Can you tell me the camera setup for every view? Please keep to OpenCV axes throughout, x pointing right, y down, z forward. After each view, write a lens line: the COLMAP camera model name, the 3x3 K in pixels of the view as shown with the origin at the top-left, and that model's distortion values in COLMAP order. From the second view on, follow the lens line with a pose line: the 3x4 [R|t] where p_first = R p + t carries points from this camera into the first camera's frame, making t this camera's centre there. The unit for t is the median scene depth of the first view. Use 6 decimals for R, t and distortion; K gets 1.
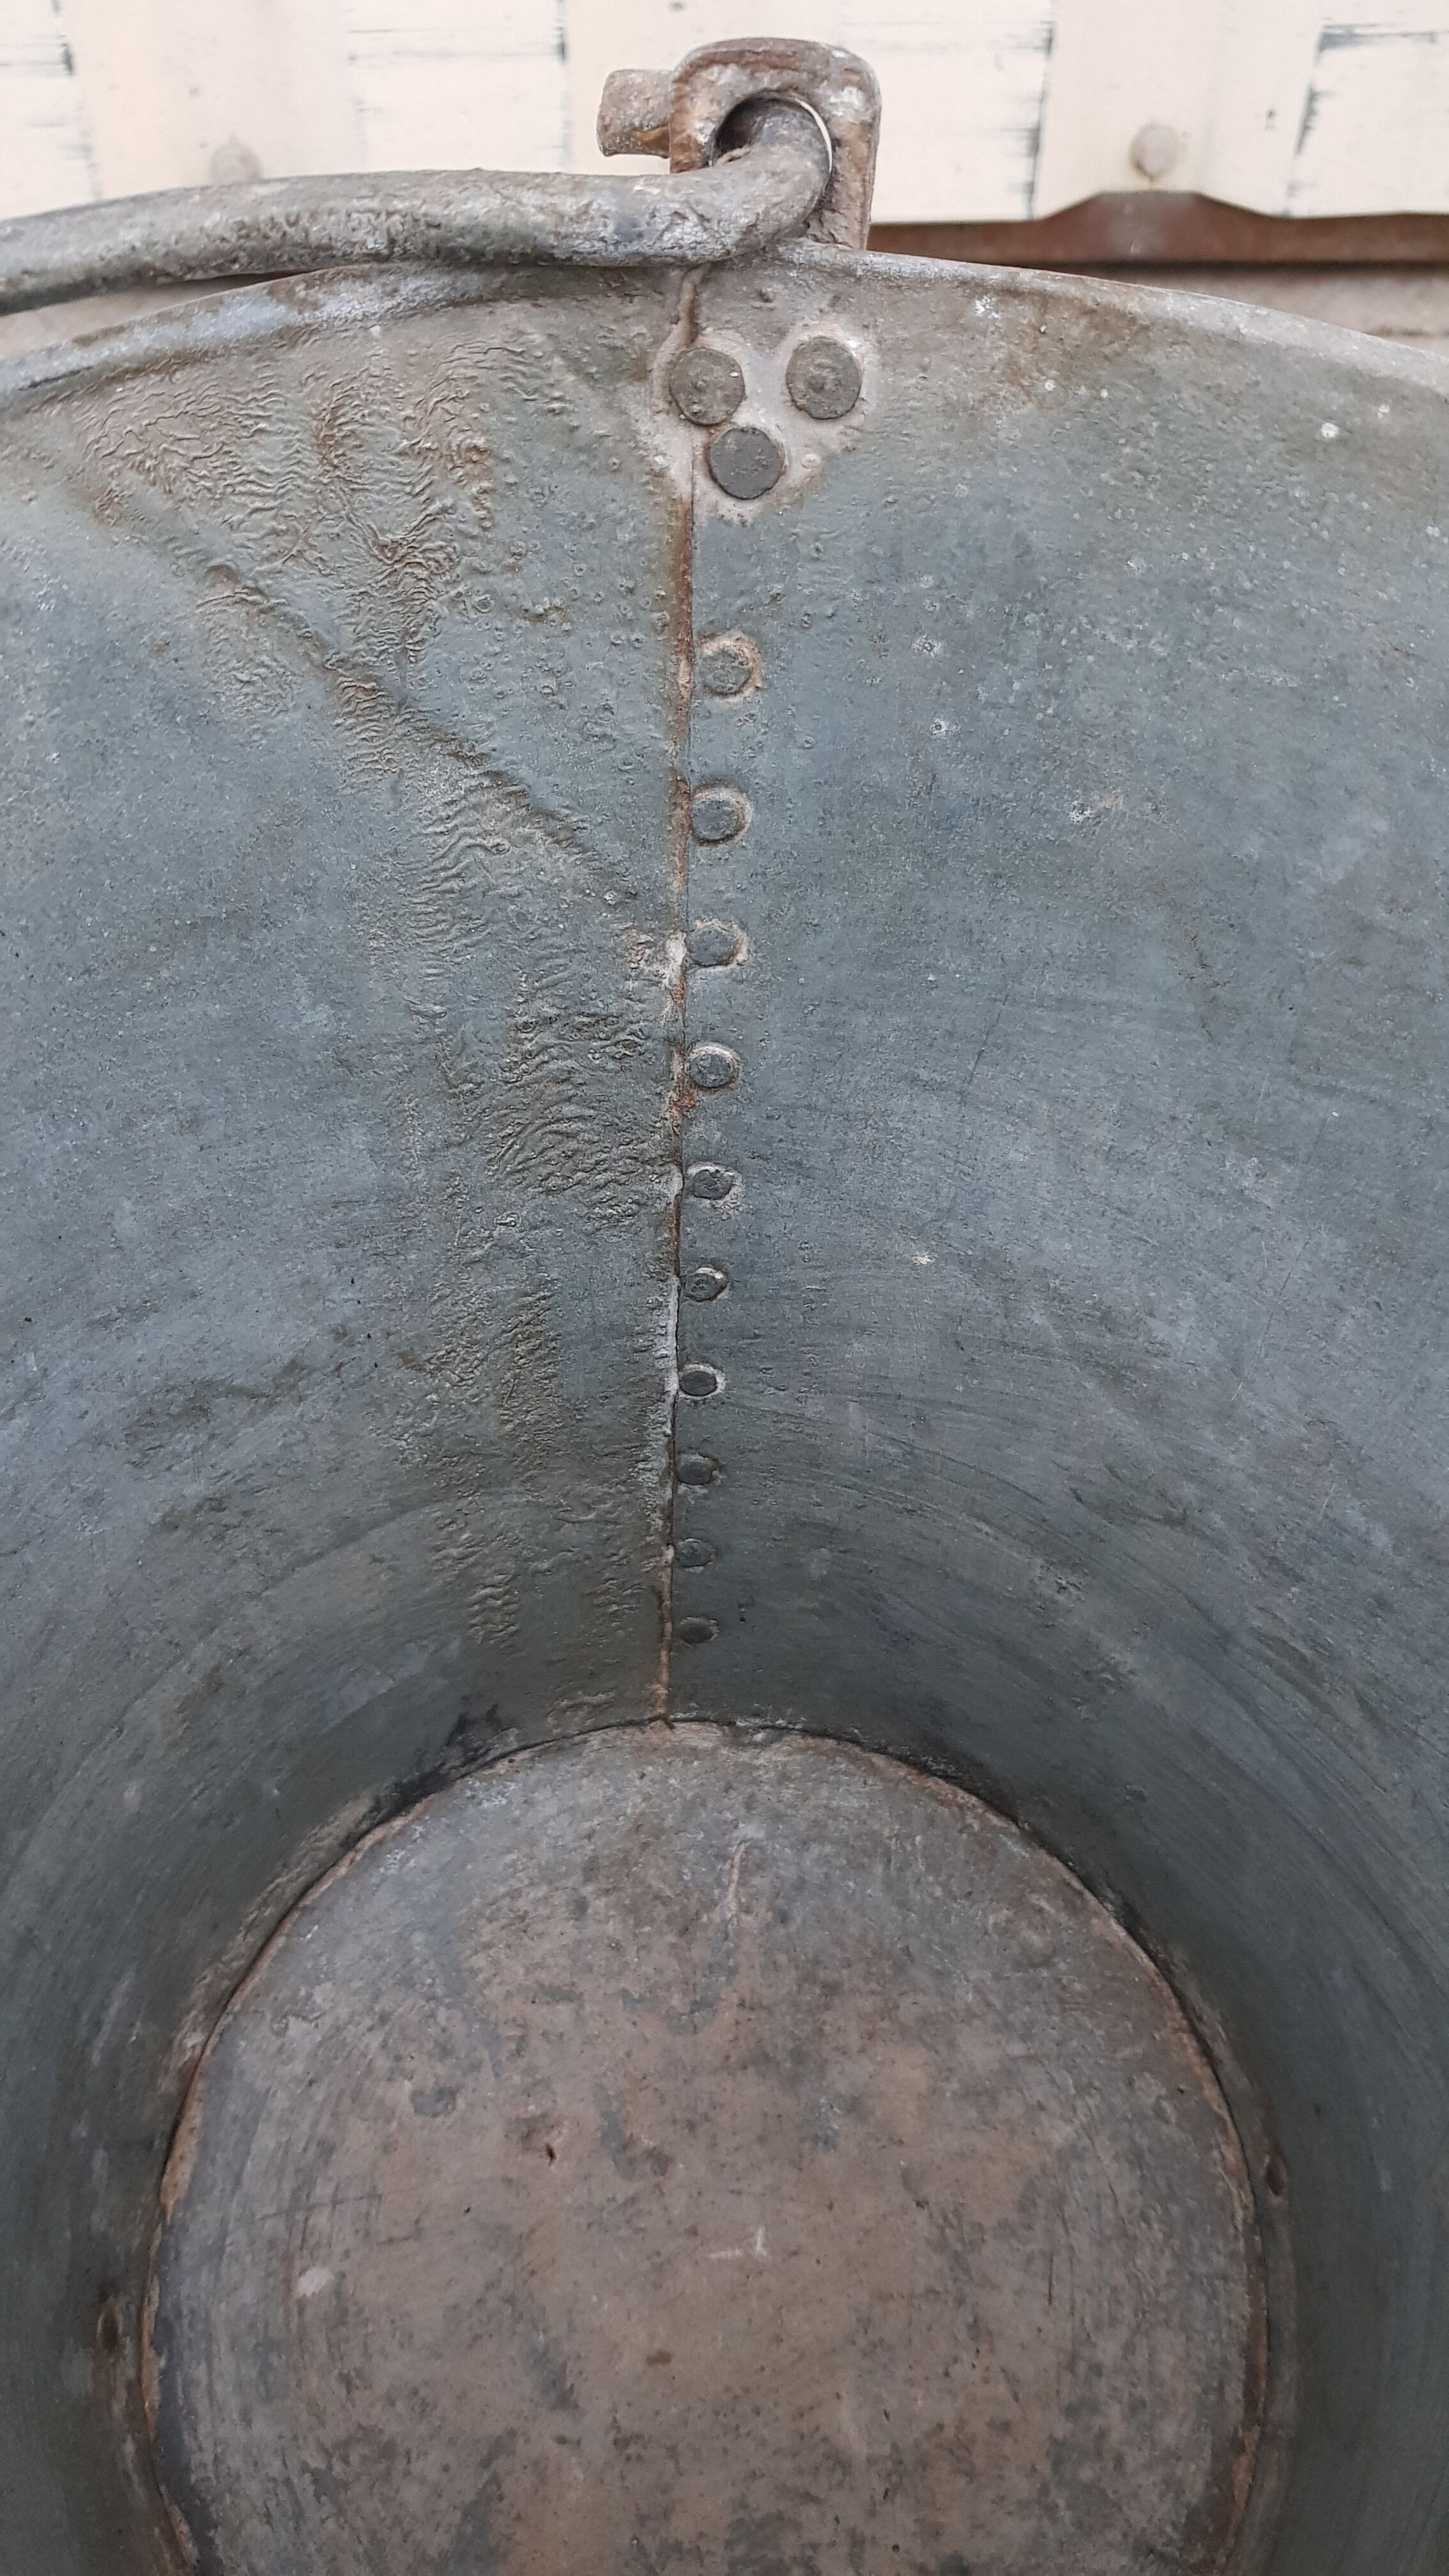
lens RADIAL K [[2128.9, 0, 724.5], [0, 2128.9, 1288.0], [0, 0, 1]] dist [0.121673, -0.233210]
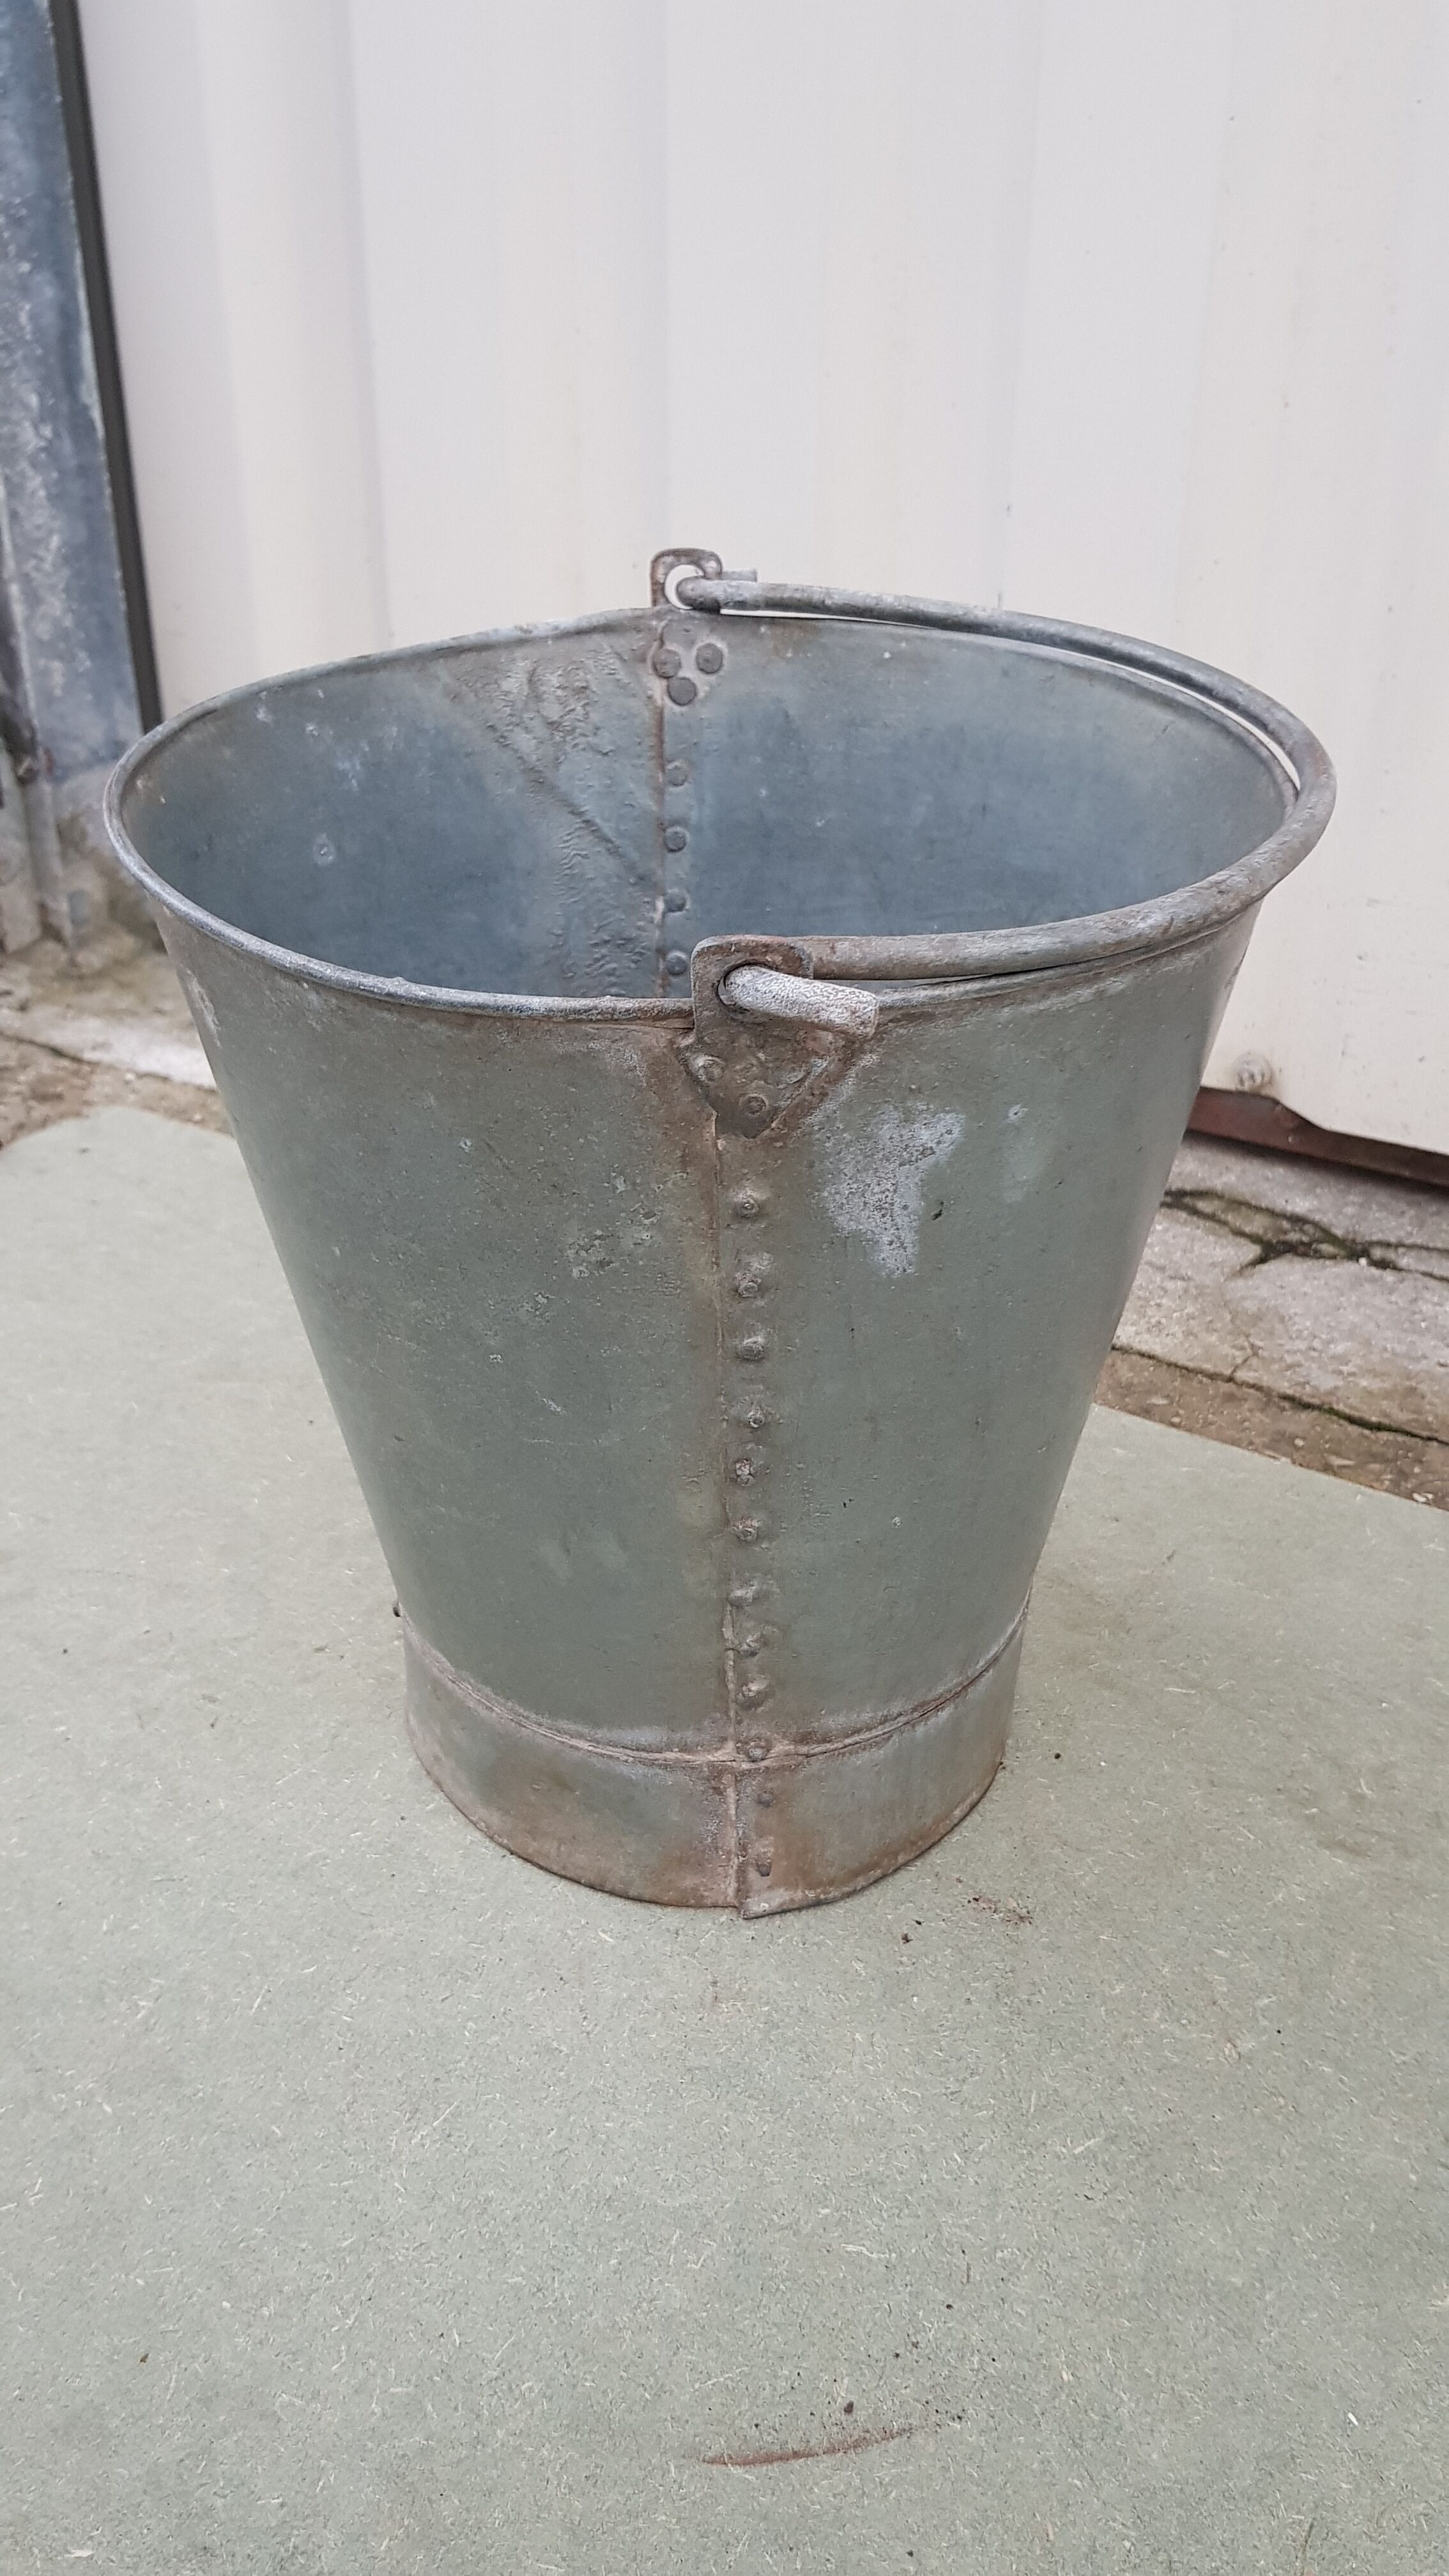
lens RADIAL K [[2128.9, 0, 724.5], [0, 2128.9, 1288.0], [0, 0, 1]] dist [0.121673, -0.233210]
pose [[0.994684, -0.053930, 0.087723, -0.149493], [0.082820, 0.925214, -0.370297, 0.915701], [-0.061192, 0.375594, 0.924762, -0.846559]]
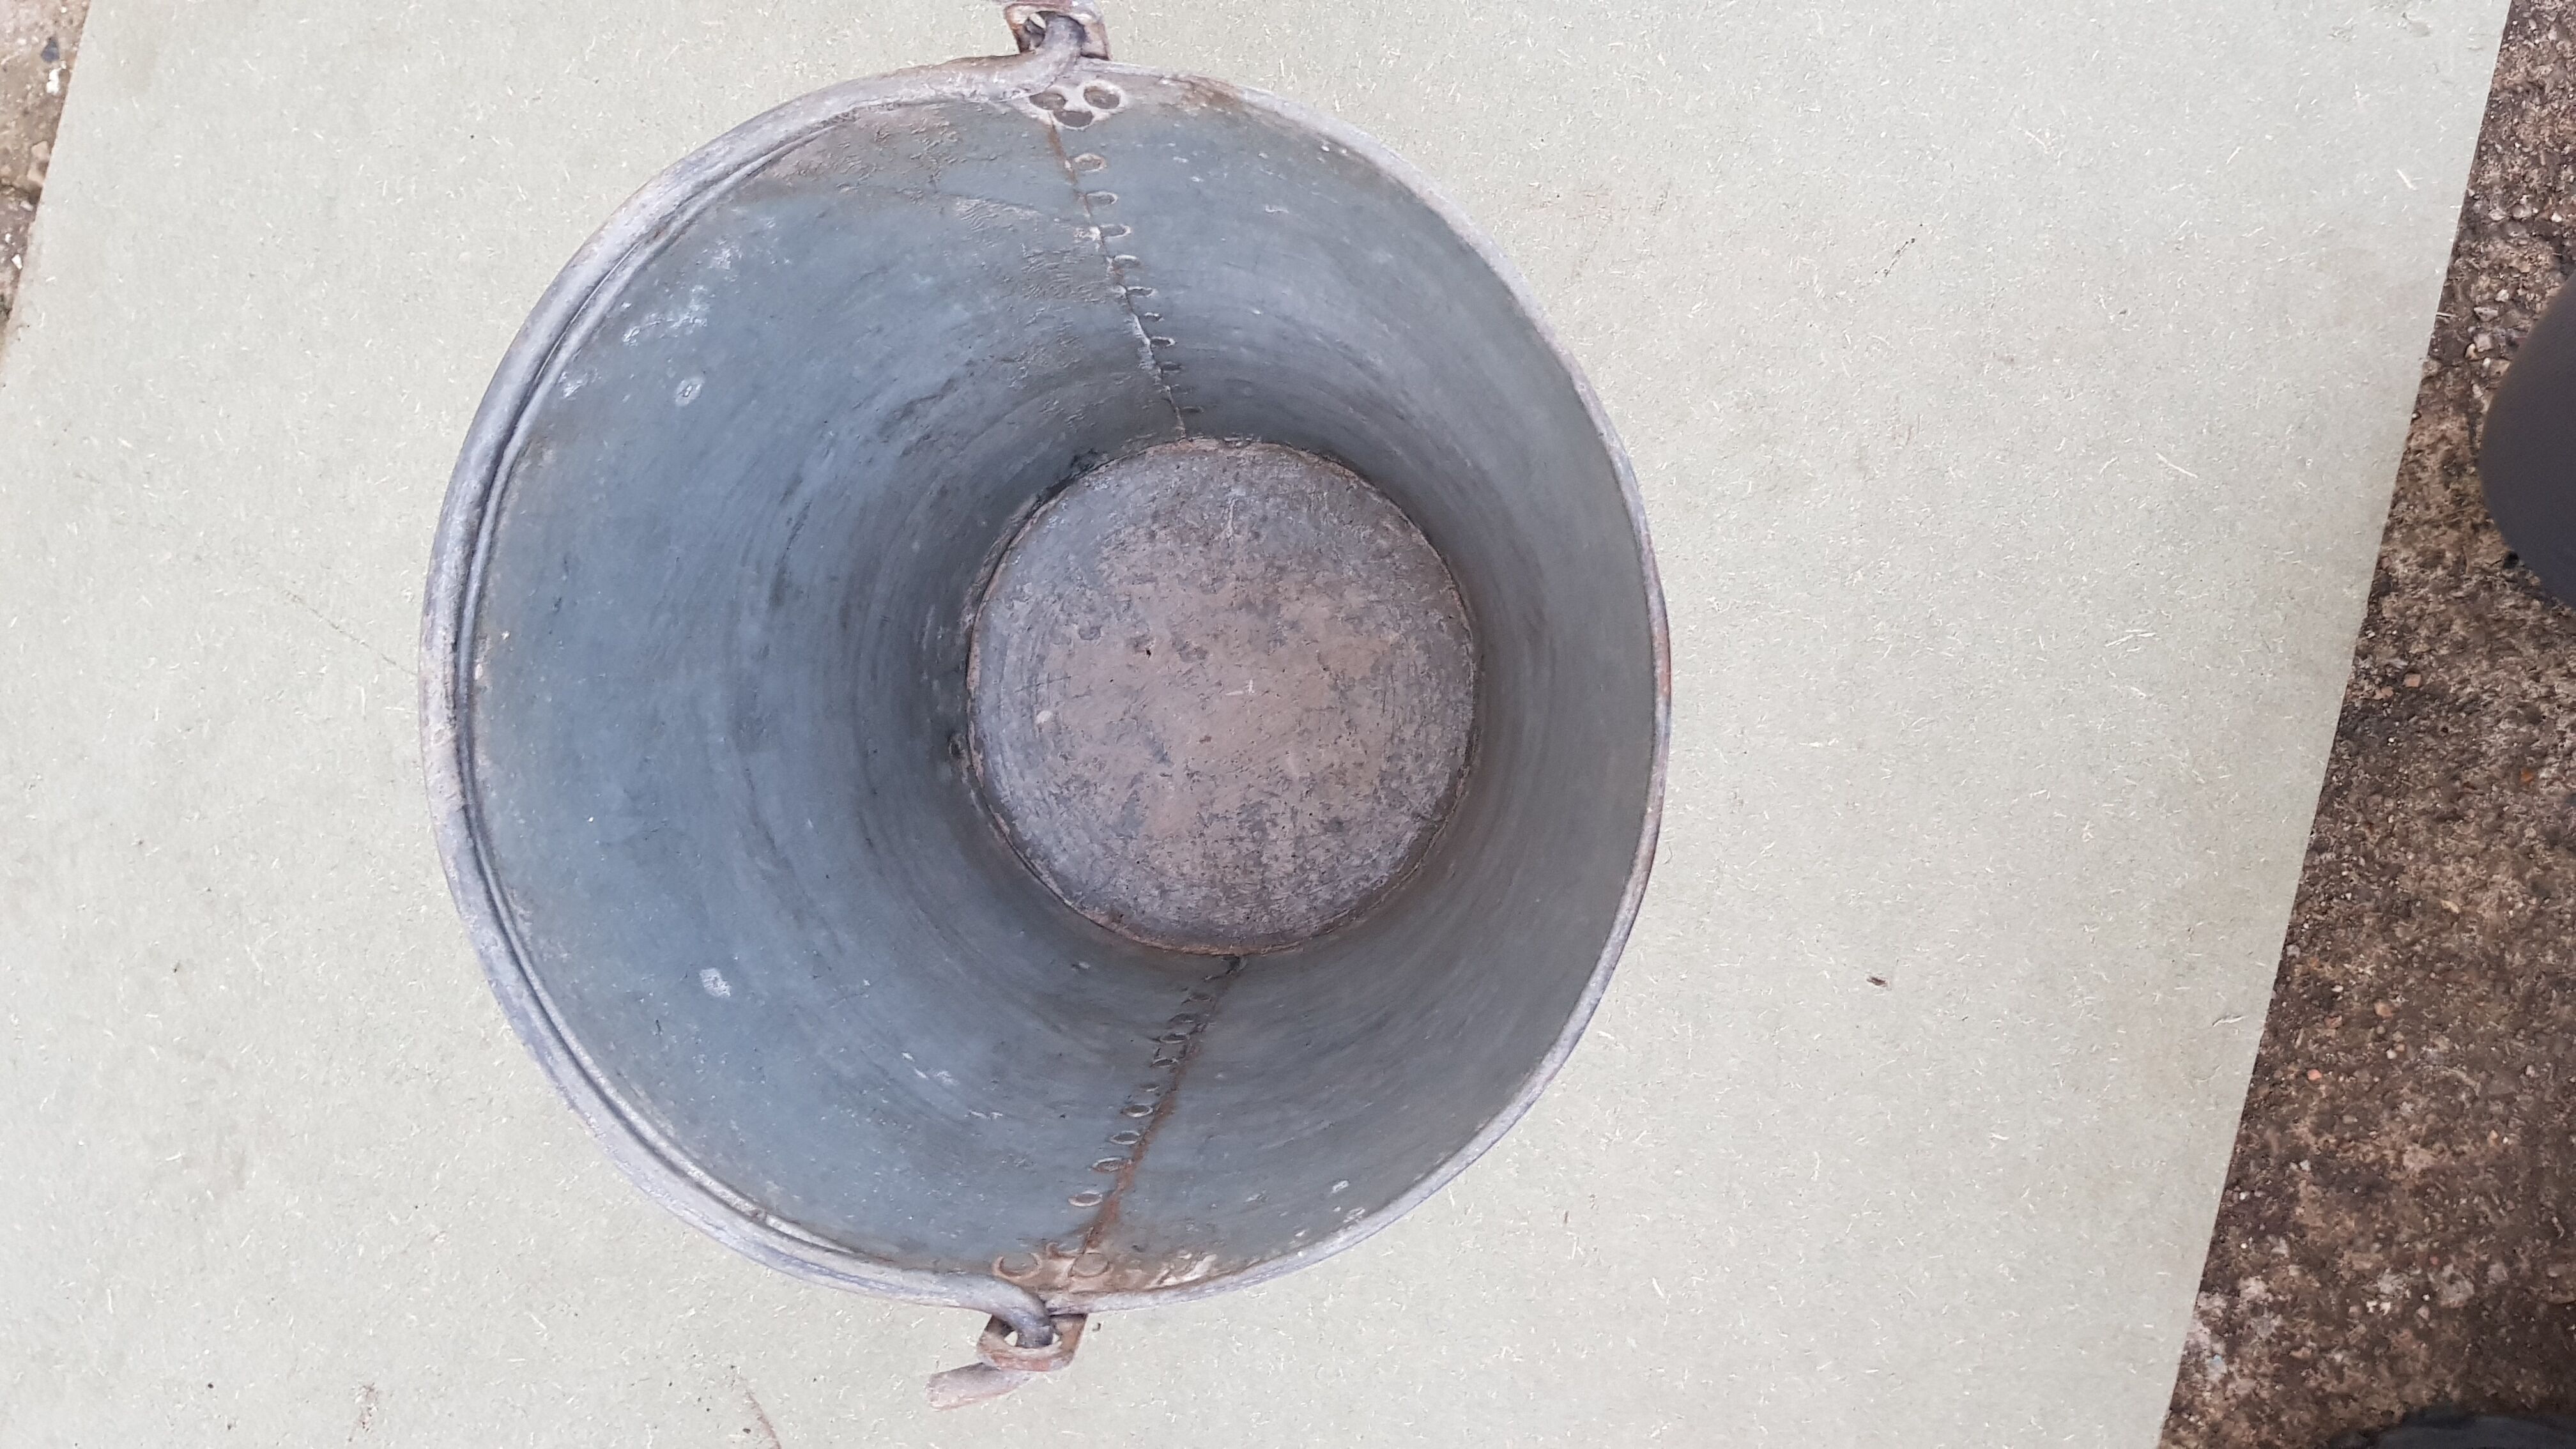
lens RADIAL K [[2128.9, 0, 1288.0], [0, 2128.9, 724.5], [0, 0, 1]] dist [0.121673, -0.233210]
pose [[0.992400, -0.033242, -0.118476, 0.308158], [0.097532, 0.799548, 0.592630, -0.782718], [0.075027, -0.599682, 0.796714, -0.694969]]
